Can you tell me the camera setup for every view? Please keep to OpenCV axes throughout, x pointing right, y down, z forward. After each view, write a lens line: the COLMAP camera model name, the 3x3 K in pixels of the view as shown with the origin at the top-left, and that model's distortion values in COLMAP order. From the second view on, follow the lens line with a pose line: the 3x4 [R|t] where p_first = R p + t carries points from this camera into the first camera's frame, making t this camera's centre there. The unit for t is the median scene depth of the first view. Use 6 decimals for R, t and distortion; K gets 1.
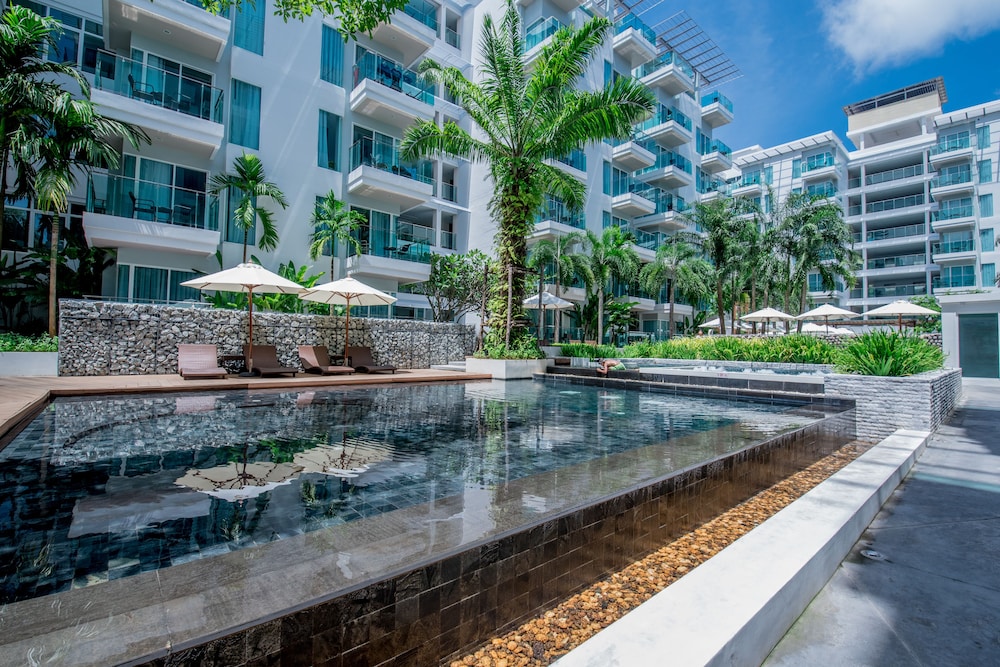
lens RADIAL K [[442.9, 0, 497.2], [0, 442.9, 331.0], [0, 0, 1]] dist [-0.001759, -0.000432]
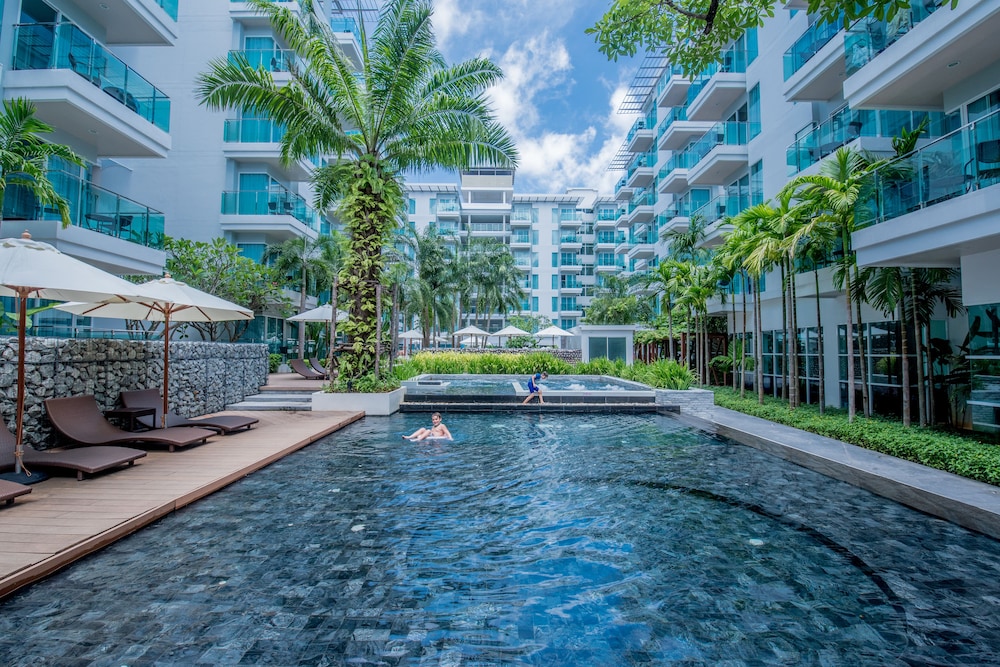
lens RADIAL K [[442.9, 0, 497.2], [0, 442.9, 331.0], [0, 0, 1]] dist [-0.001759, -0.000432]
pose [[0.651942, 0.020722, 0.757986, -0.445651], [-0.019347, 0.999756, -0.010692, -0.045266], [-0.758022, -0.007694, 0.652183, 0.246694]]
